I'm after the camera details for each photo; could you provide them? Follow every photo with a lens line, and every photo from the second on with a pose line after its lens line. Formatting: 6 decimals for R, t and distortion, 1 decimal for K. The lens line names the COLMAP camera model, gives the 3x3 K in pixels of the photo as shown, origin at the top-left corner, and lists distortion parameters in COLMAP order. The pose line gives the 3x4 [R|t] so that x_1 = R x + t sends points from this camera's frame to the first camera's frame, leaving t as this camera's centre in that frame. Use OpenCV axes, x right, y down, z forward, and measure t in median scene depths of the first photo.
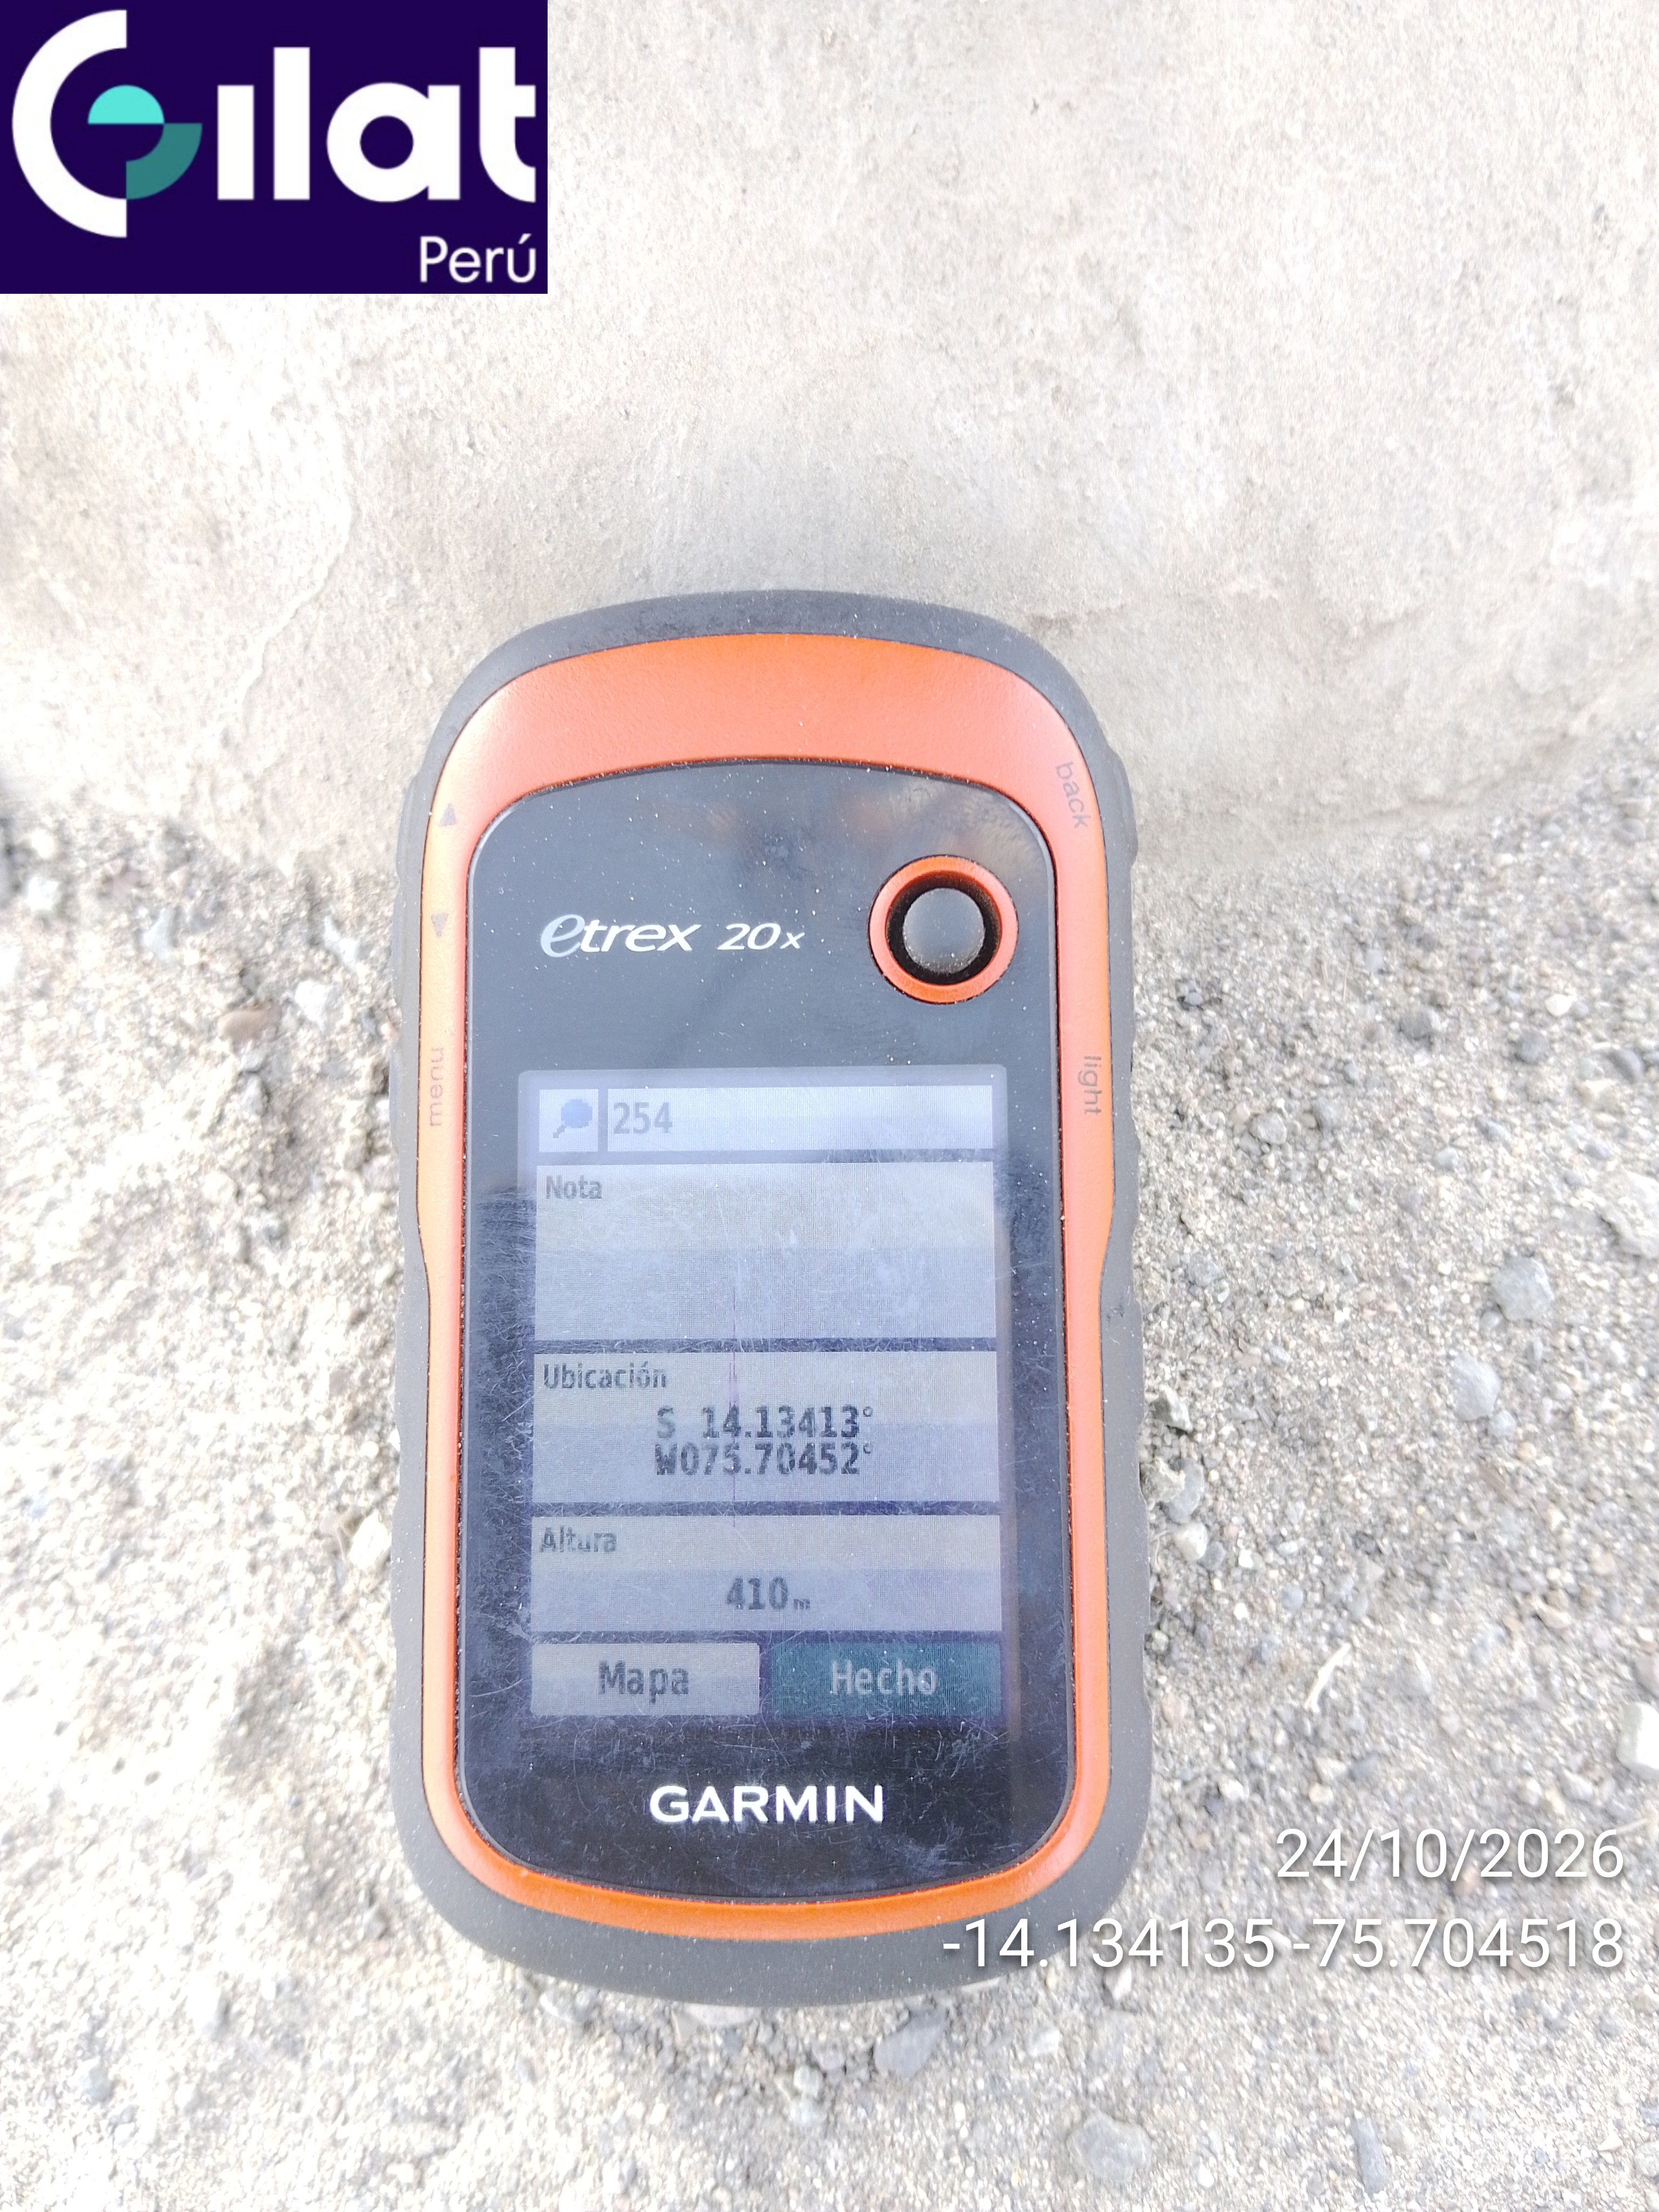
lens RADIAL K [[1828.8, 0, 829.5], [0, 1828.8, 1106.0], [0, 0, 1]] dist [0.001853, -0.125968]
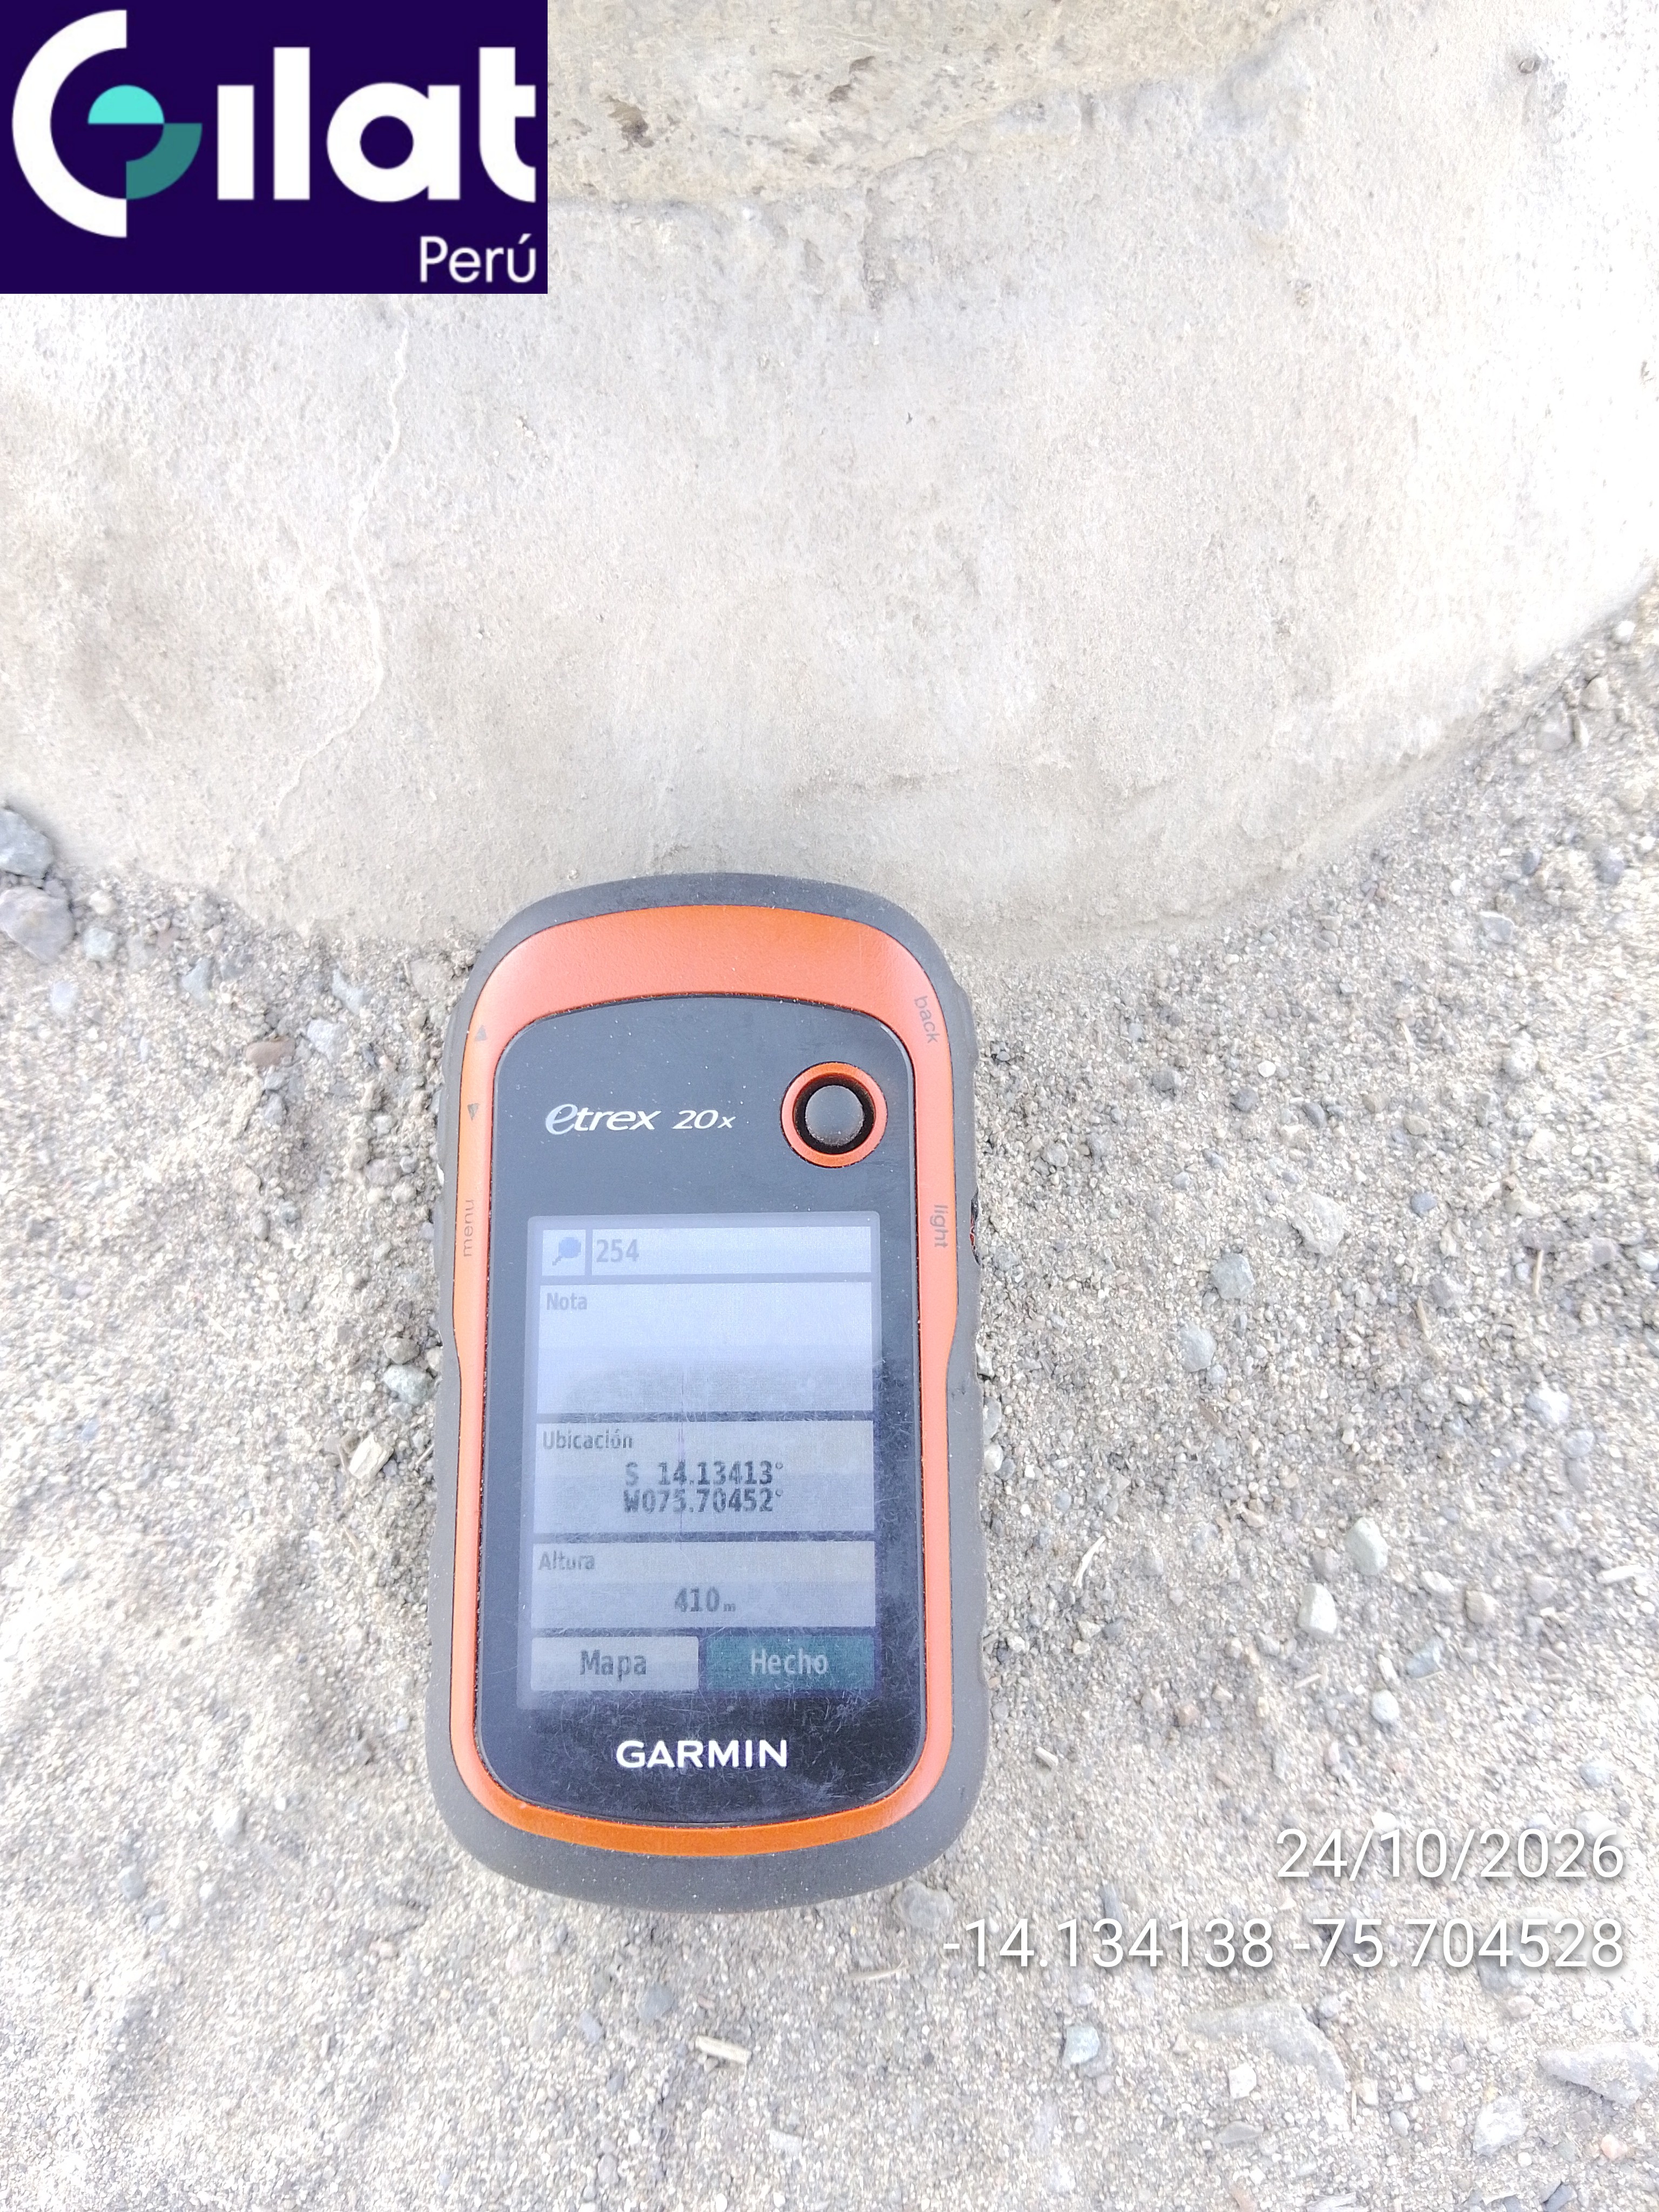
lens RADIAL K [[1772.8, 0, 829.5], [0, 1772.8, 1106.0], [0, 0, 1]] dist [0.107965, -0.399233]
pose [[0.994780, 0.026212, 0.098616, -0.057564], [-0.026223, 0.999655, -0.001188, -0.018115], [-0.098613, -0.001404, 0.995125, -0.301712]]
